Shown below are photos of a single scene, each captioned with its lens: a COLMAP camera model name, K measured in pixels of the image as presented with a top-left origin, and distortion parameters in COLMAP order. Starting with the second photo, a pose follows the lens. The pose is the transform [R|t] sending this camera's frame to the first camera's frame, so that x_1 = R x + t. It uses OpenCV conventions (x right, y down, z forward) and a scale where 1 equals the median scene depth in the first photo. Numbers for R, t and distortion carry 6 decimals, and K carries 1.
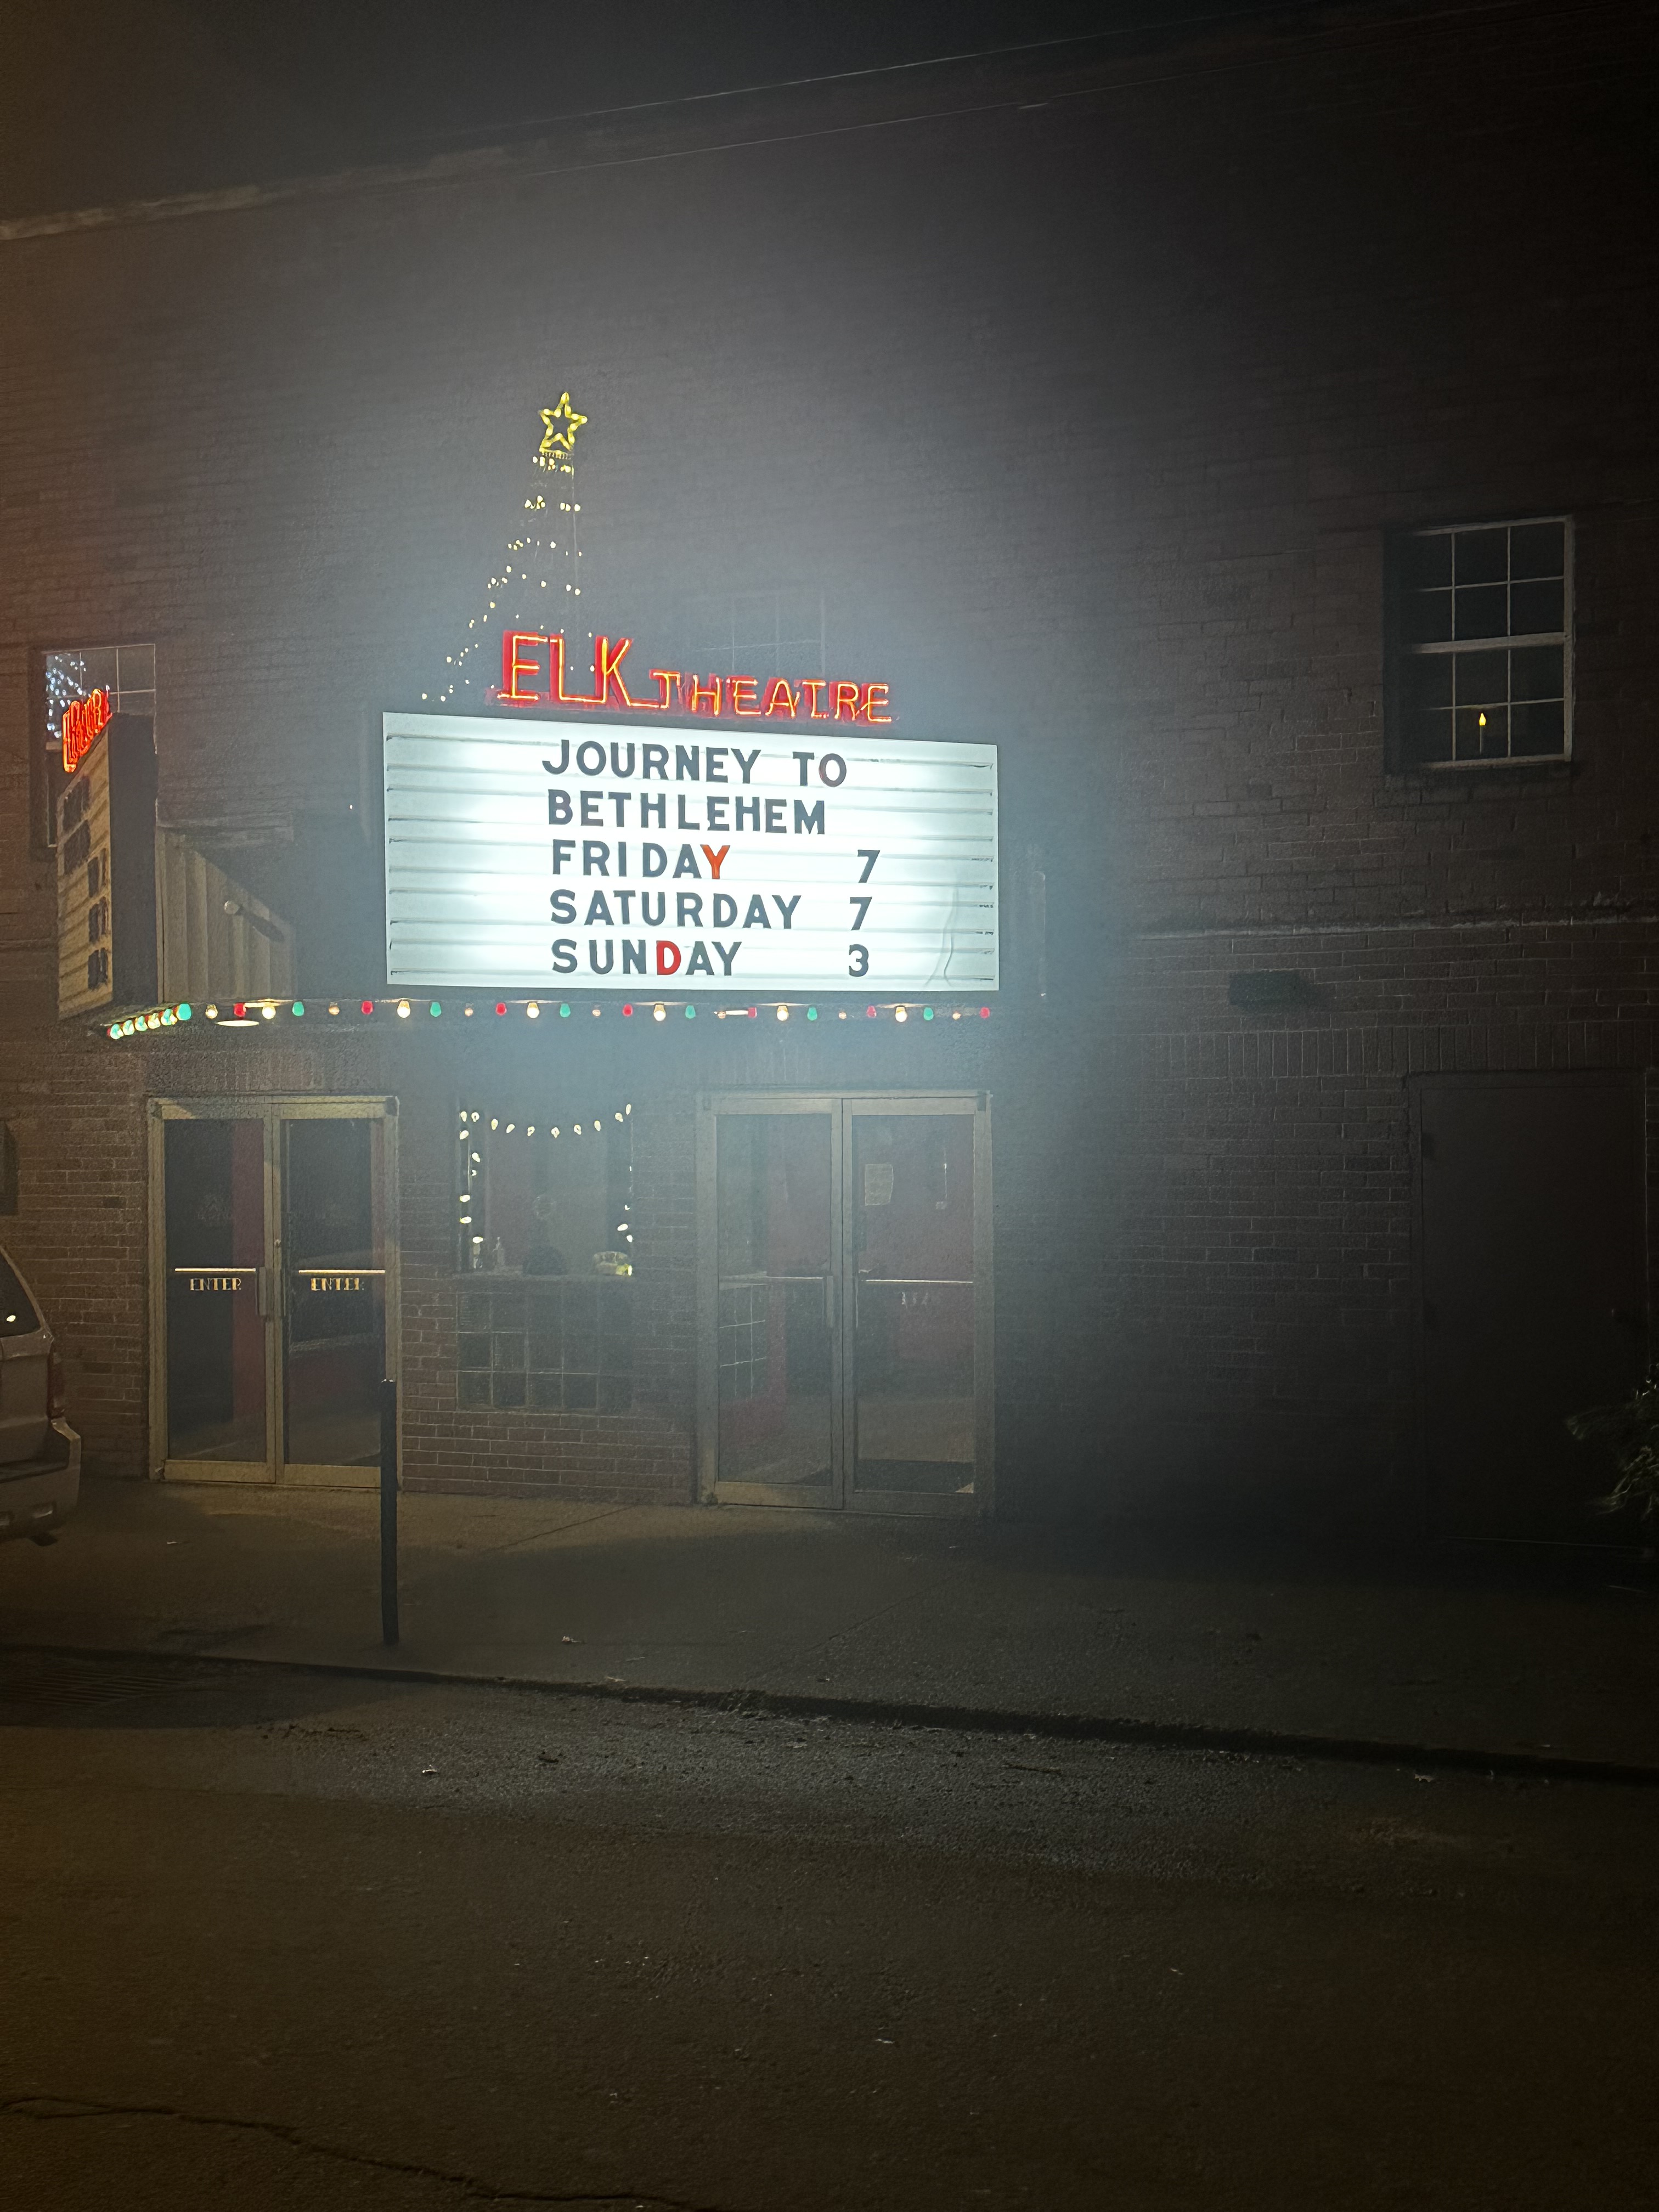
lens RADIAL K [[2897.4, 0, 820.8], [0, 2897.4, 1098.5], [0, 0, 1]] dist [0.129687, 0.000000]
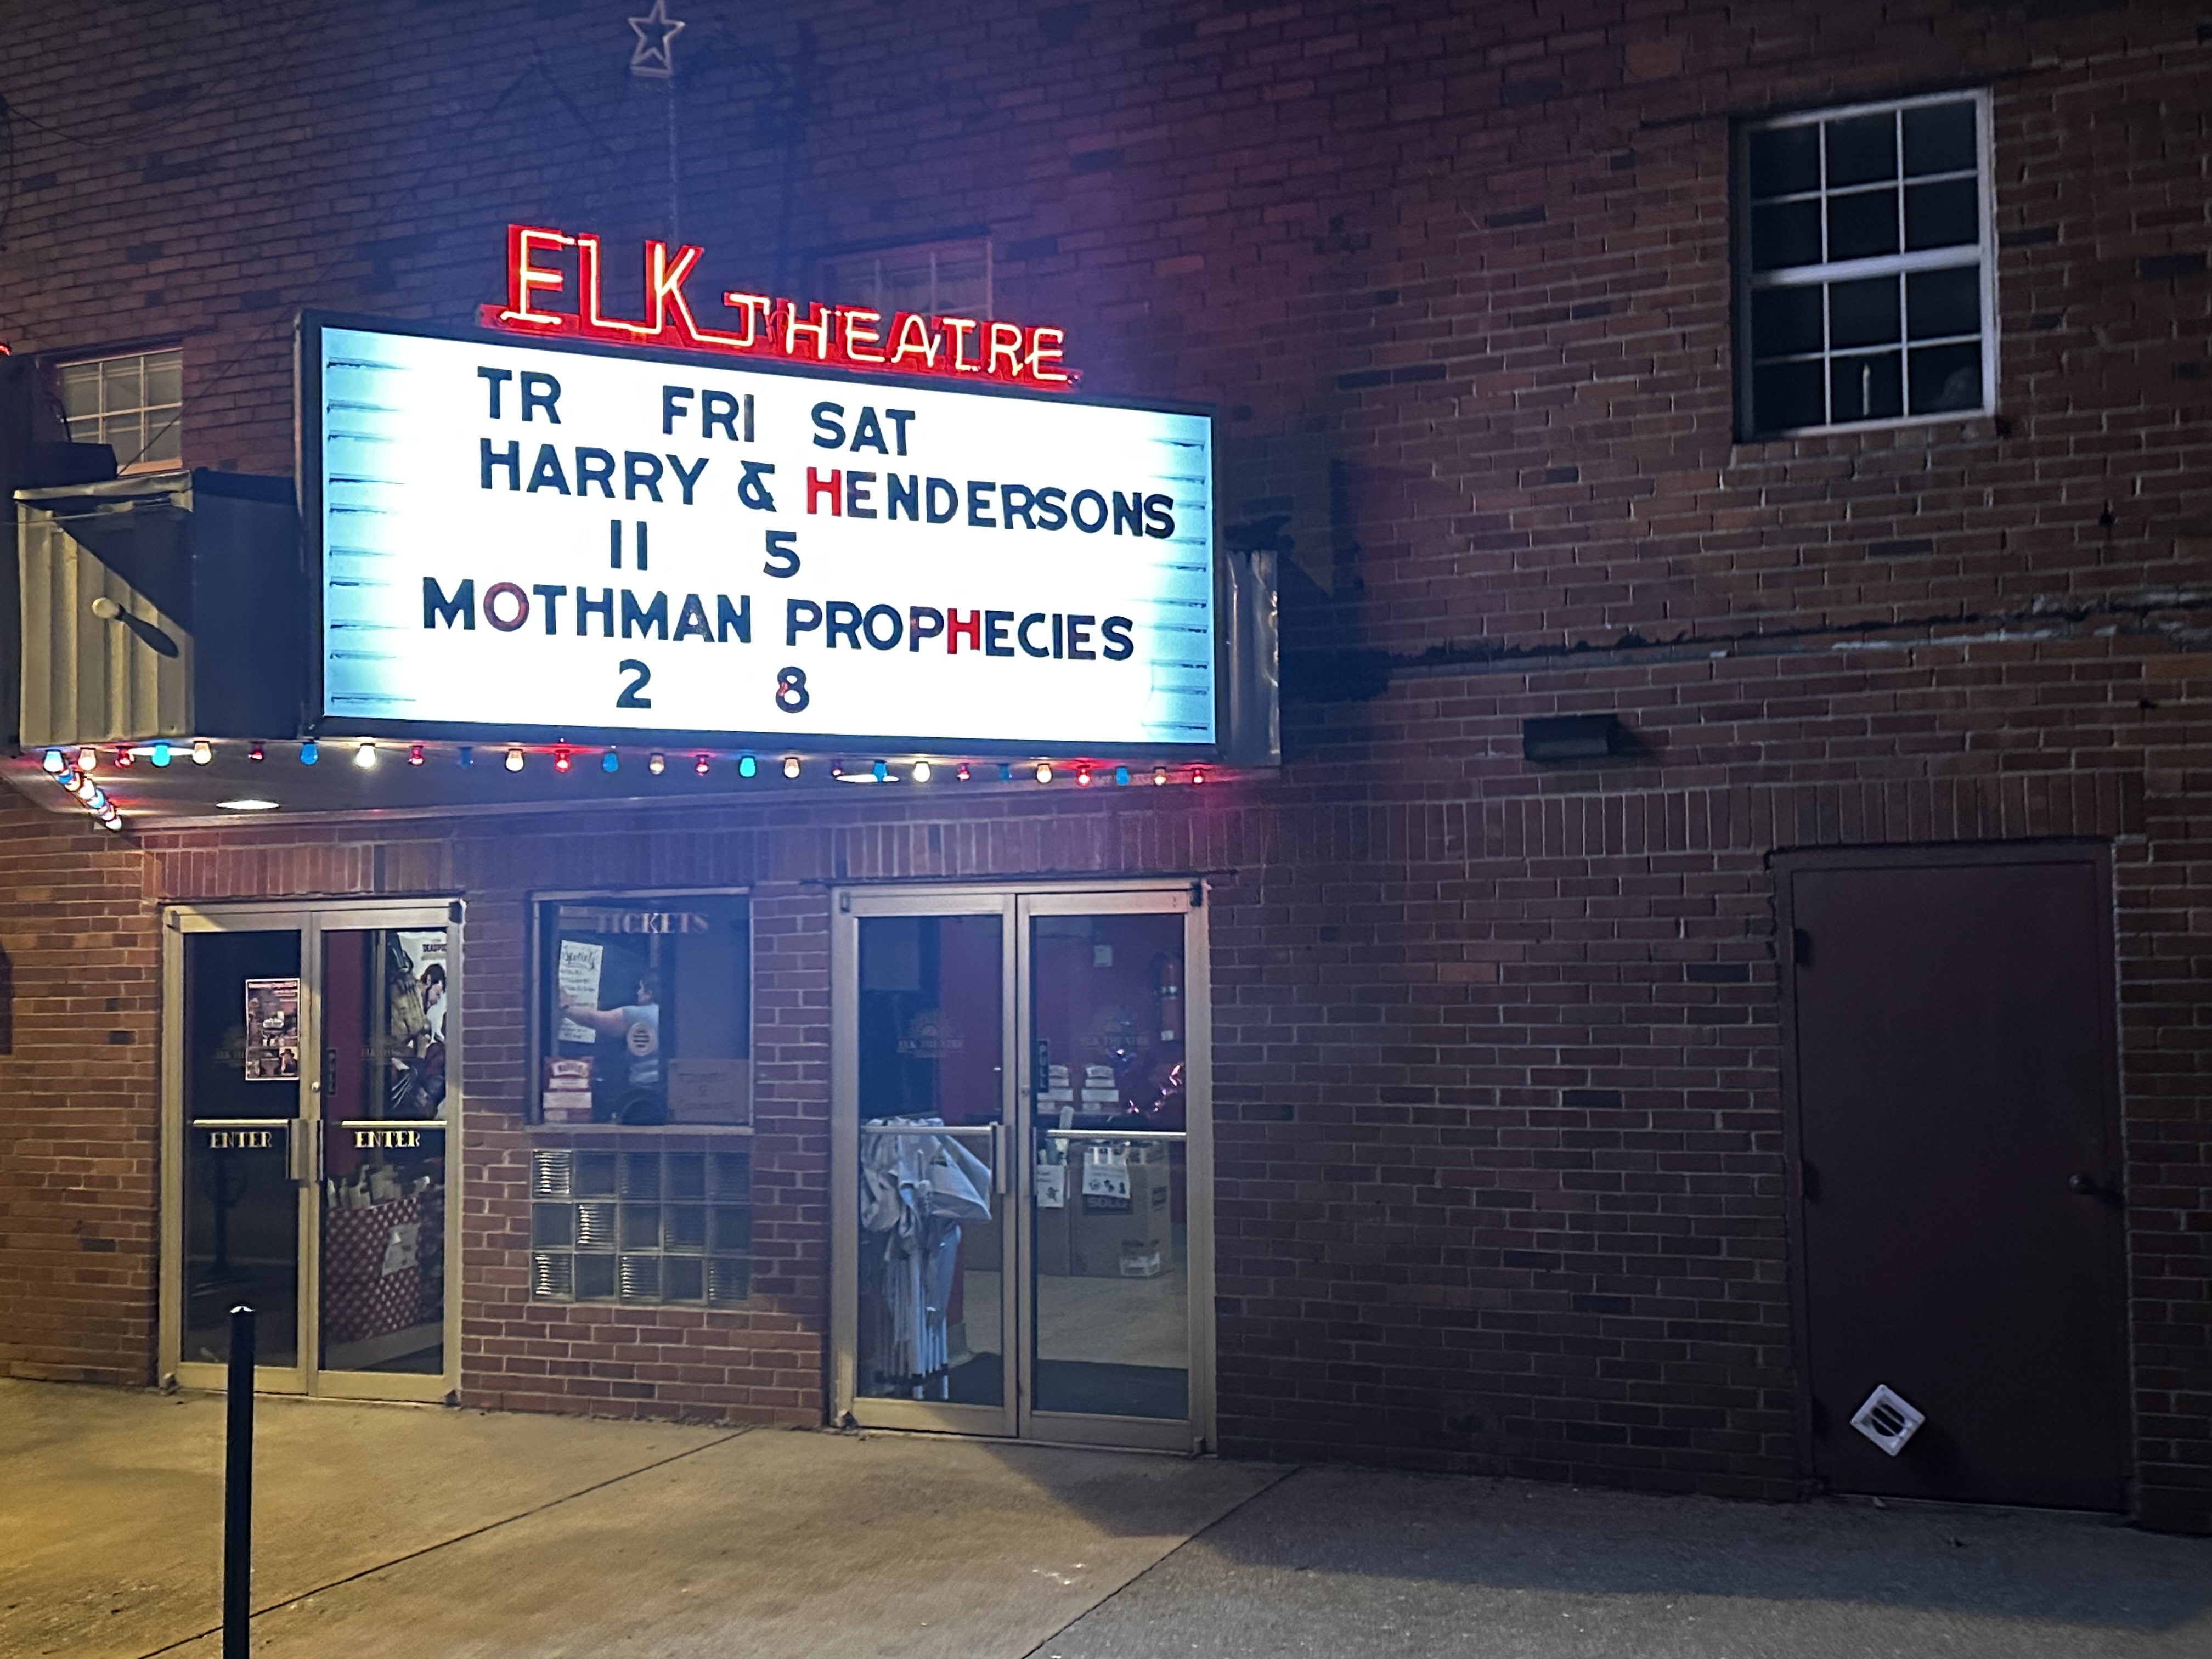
lens RADIAL K [[2420.8, 0, 1115.5], [0, 2420.8, 828.8], [0, 0, 1]] dist [0.108889, 0.000000]
pose [[0.999993, -0.003811, -0.000433, 0.036059], [0.003784, 0.998691, -0.051004, 0.016509], [0.000627, 0.051002, 0.998698, 0.379346]]
